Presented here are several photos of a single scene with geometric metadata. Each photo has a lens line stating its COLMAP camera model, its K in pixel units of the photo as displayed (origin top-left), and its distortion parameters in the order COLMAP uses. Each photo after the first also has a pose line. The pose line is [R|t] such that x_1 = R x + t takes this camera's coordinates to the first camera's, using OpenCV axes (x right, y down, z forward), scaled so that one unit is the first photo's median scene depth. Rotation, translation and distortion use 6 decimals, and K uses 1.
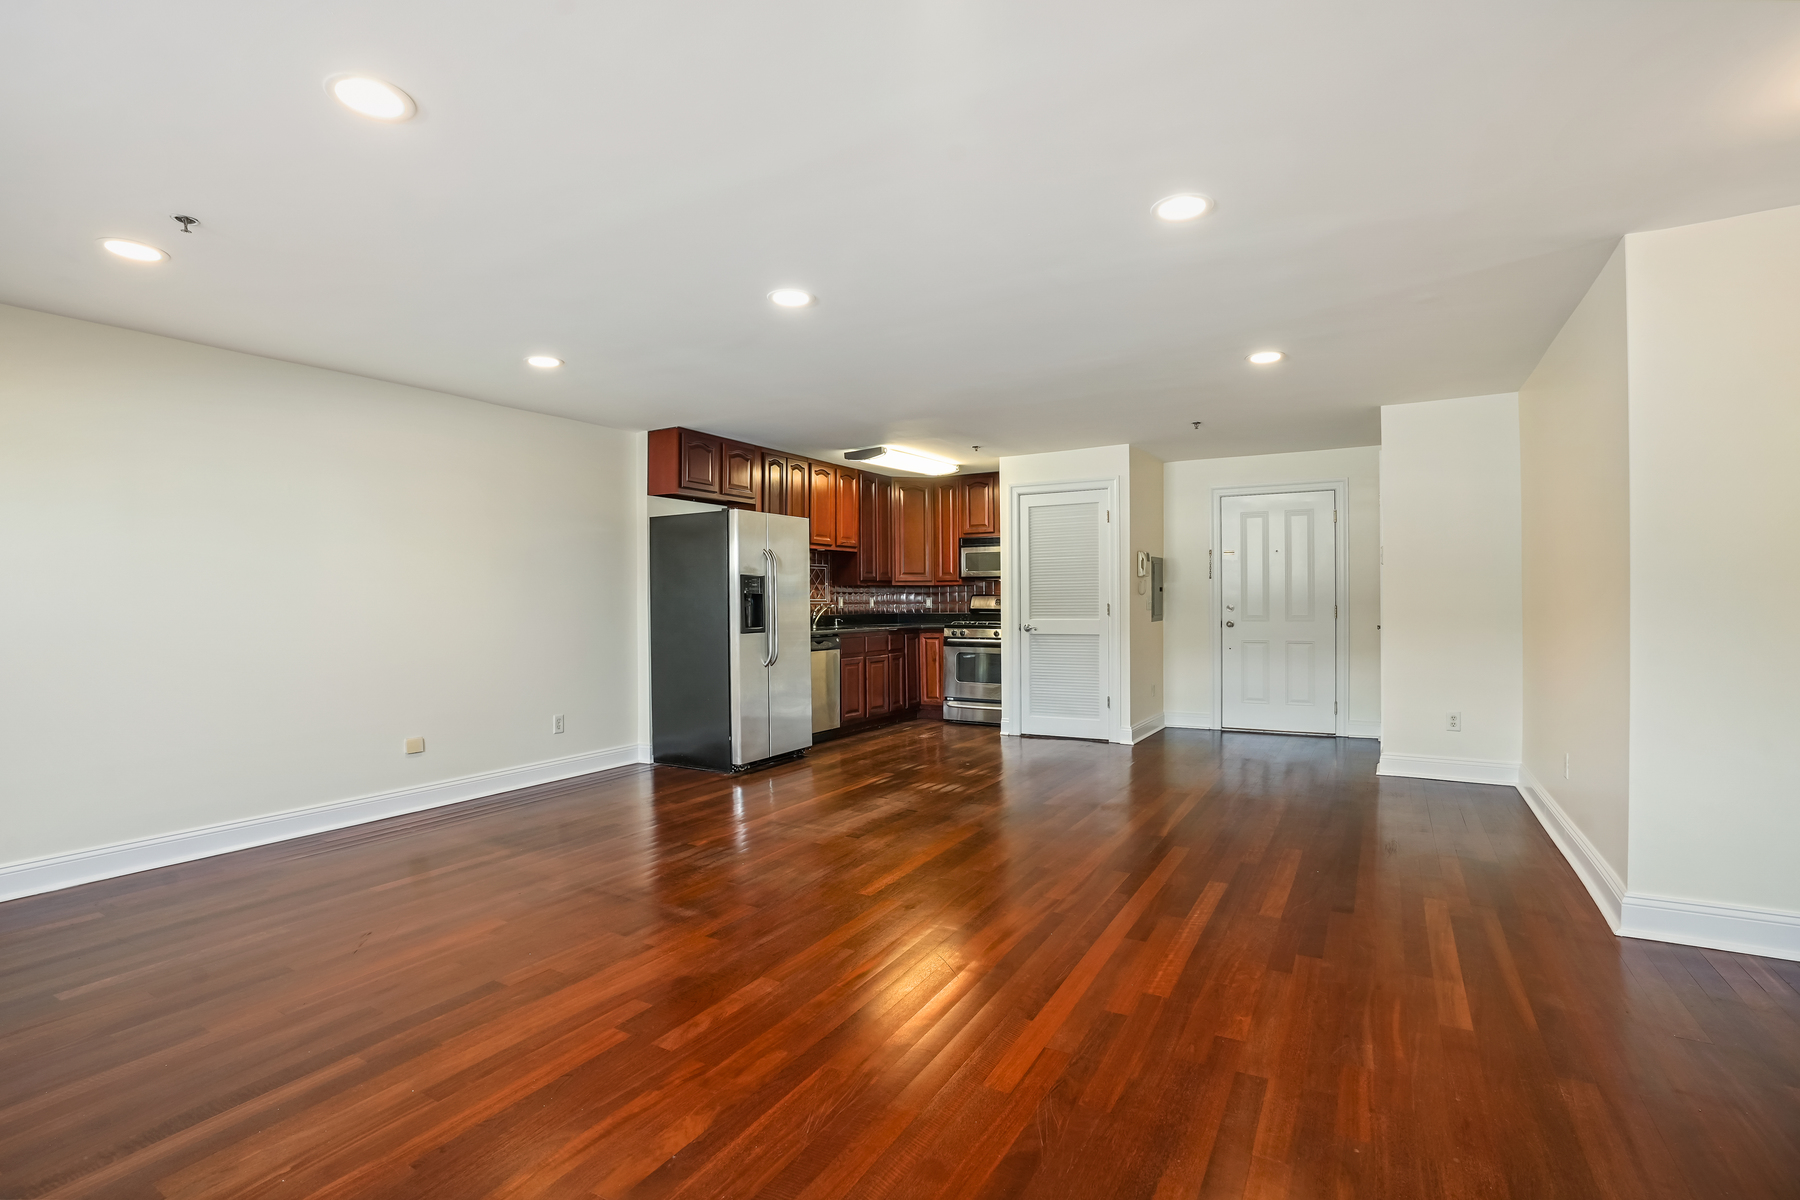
lens RADIAL K [[837.5, 0, 900.0], [0, 837.5, 600.0], [0, 0, 1]] dist [-0.071408, 0.023757]
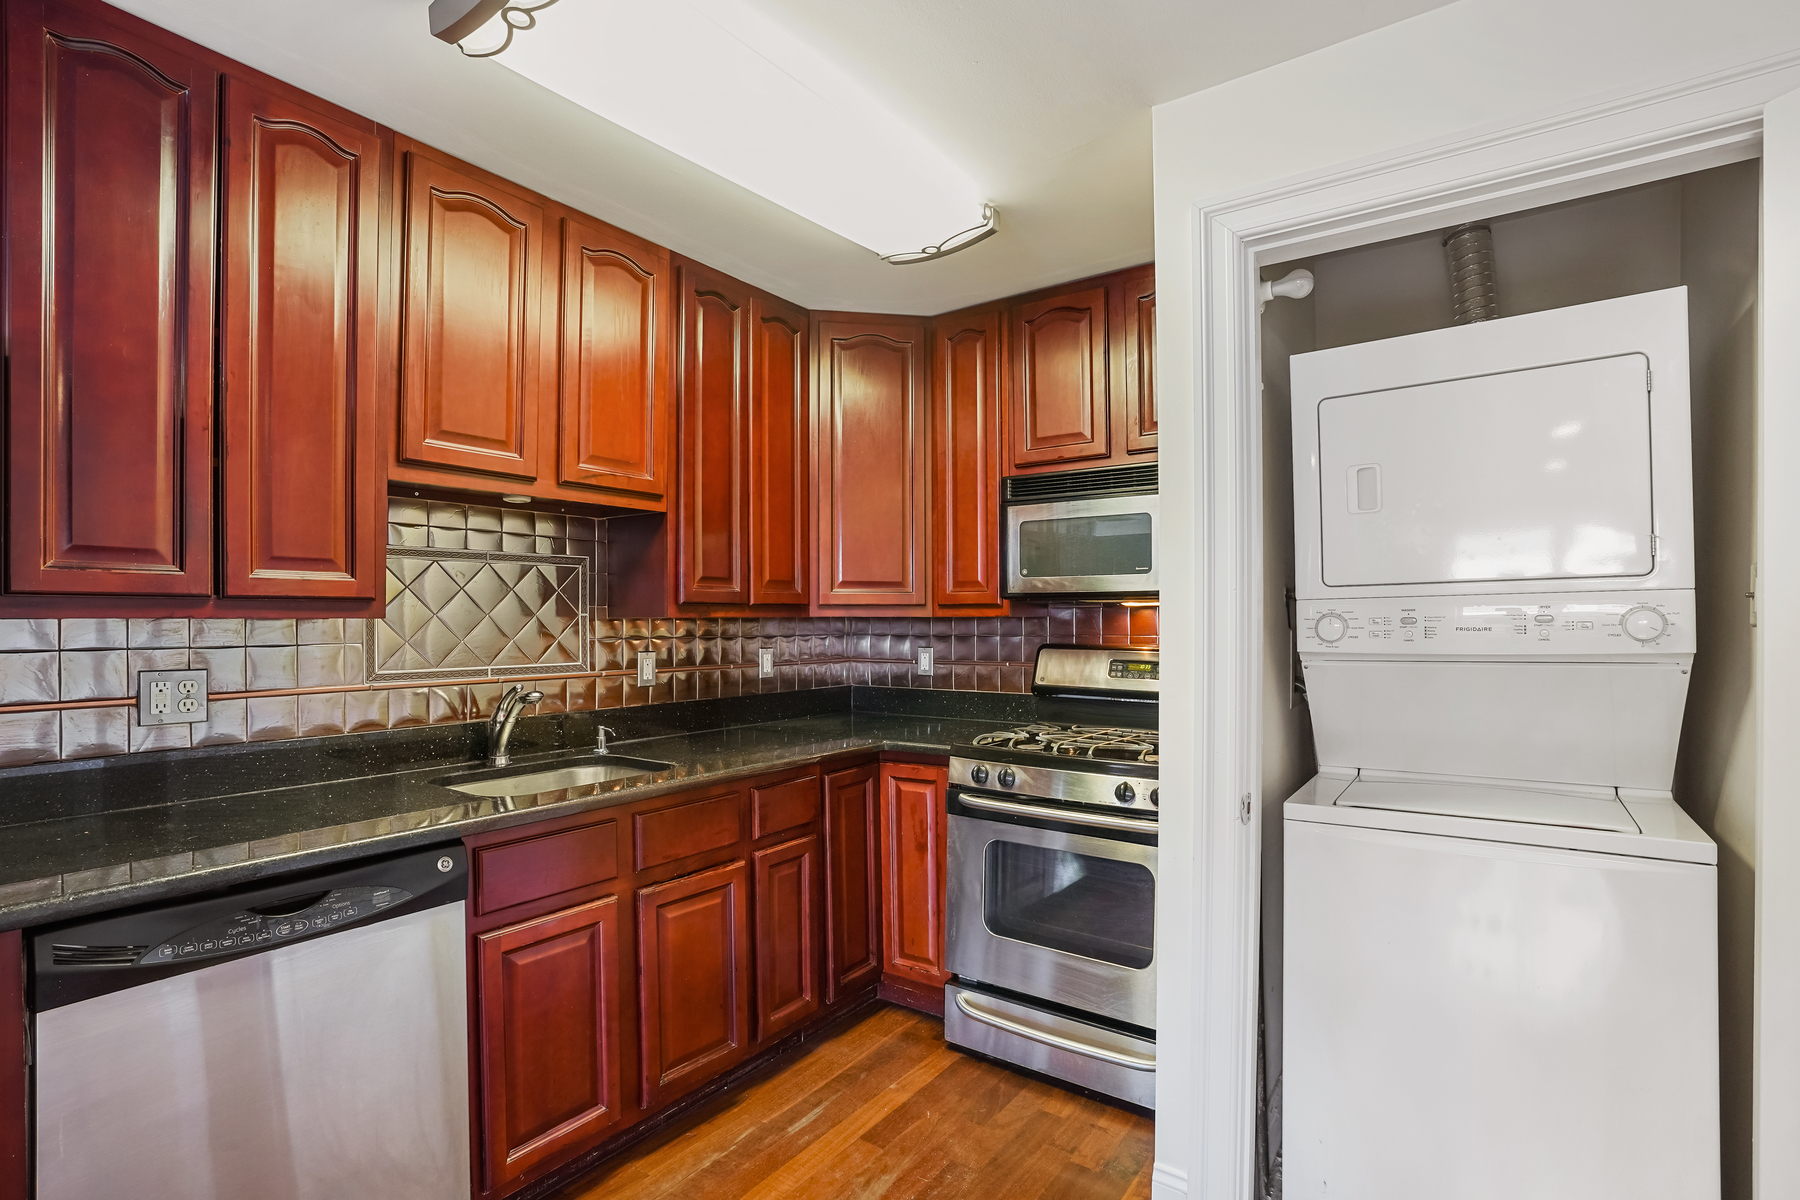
lens RADIAL K [[846.3, 0, 903.1], [0, 846.3, 628.5], [0, 0, 1]] dist [-0.068777, 0.026741]
pose [[0.997143, 0.005899, -0.075308, 0.060543], [-0.005016, 0.999916, 0.011919, -0.018500], [0.075372, -0.011507, 0.997089, 0.700313]]
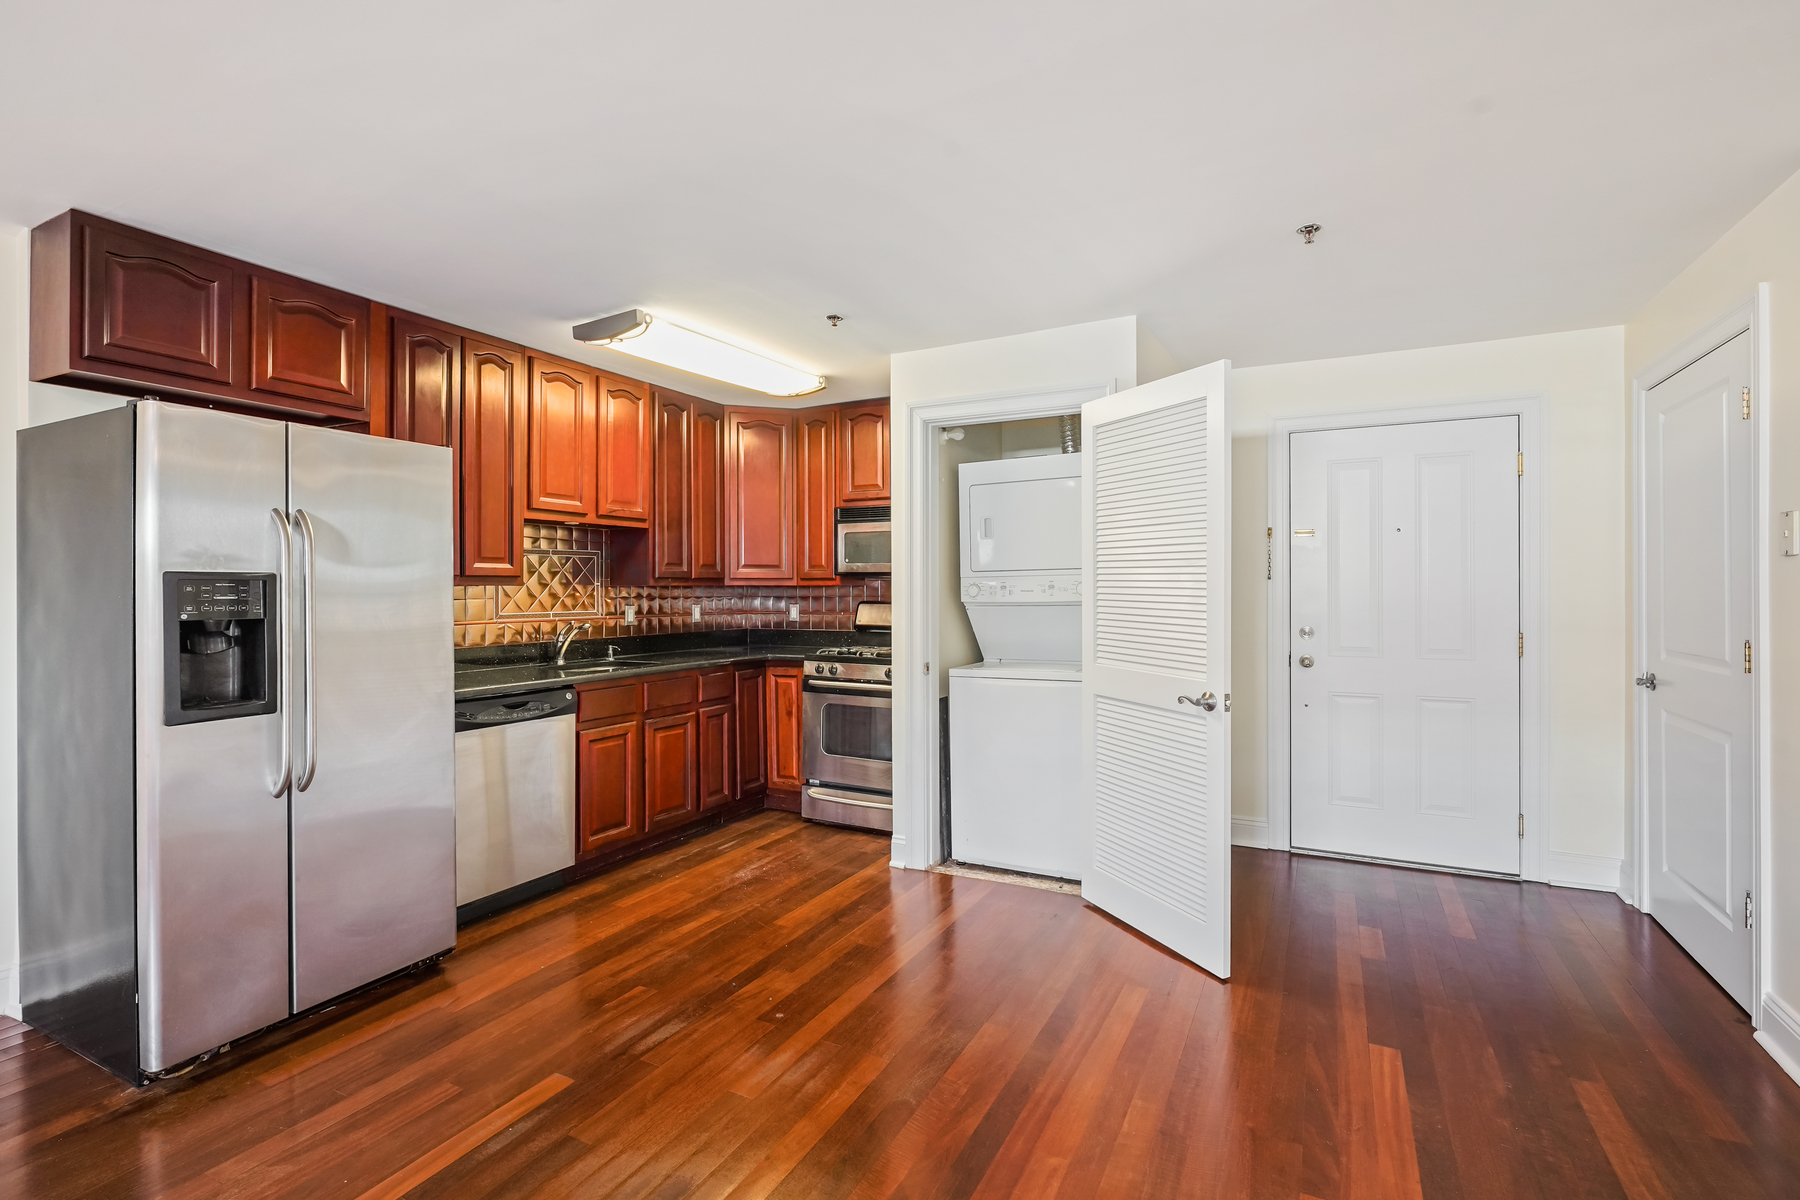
lens RADIAL K [[827.3, 0, 894.7], [0, 827.3, 586.6], [0, 0, 1]] dist [-0.002612, -0.010699]
pose [[0.998702, 0.004760, 0.050712, 0.088772], [-0.004691, 0.999988, -0.001492, -0.017749], [-0.050718, 0.001252, 0.998712, 0.431848]]
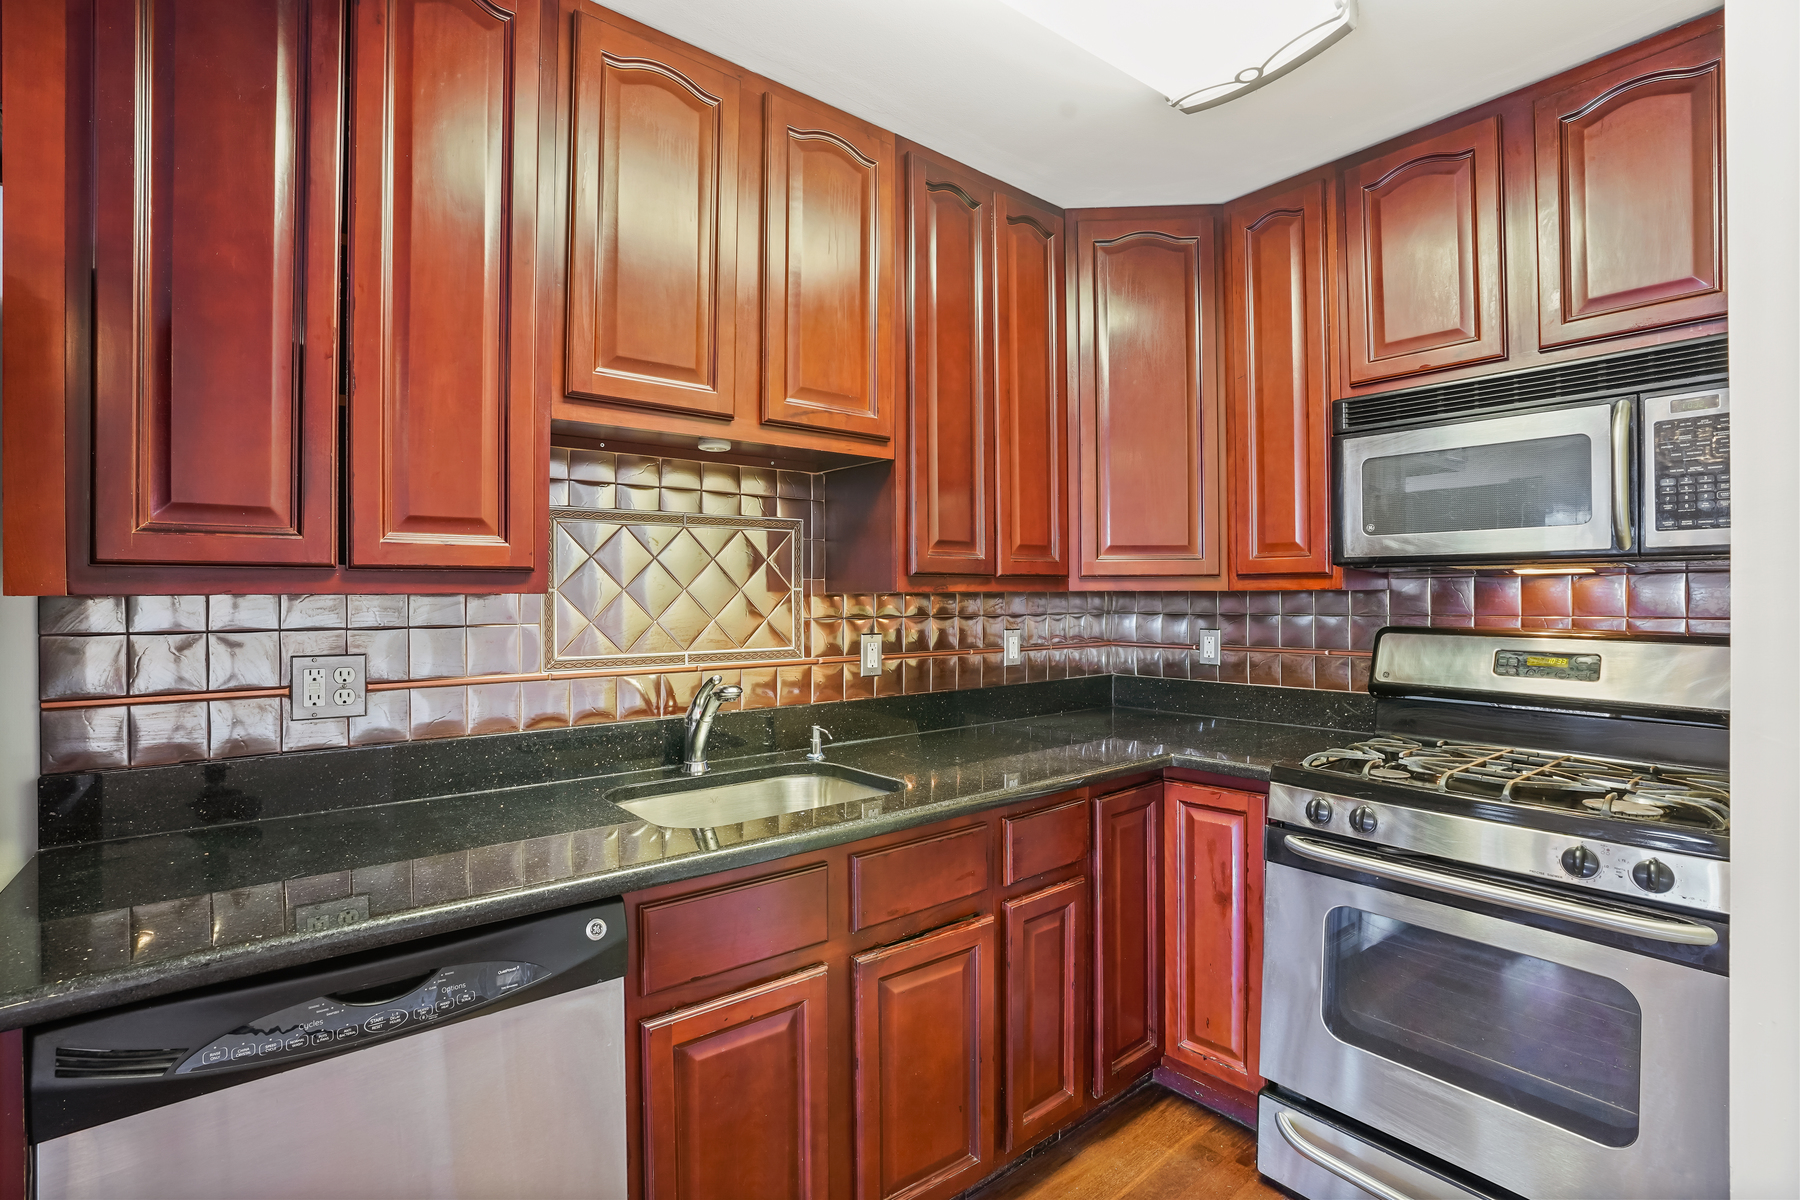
lens RADIAL K [[837.5, 0, 900.0], [0, 837.5, 600.0], [0, 0, 1]] dist [-0.071408, 0.023757]
pose [[0.941036, 0.004396, -0.338278, 0.034464], [-0.001867, 0.999968, 0.007799, -0.018012], [0.338302, -0.006708, 0.941014, 0.773716]]
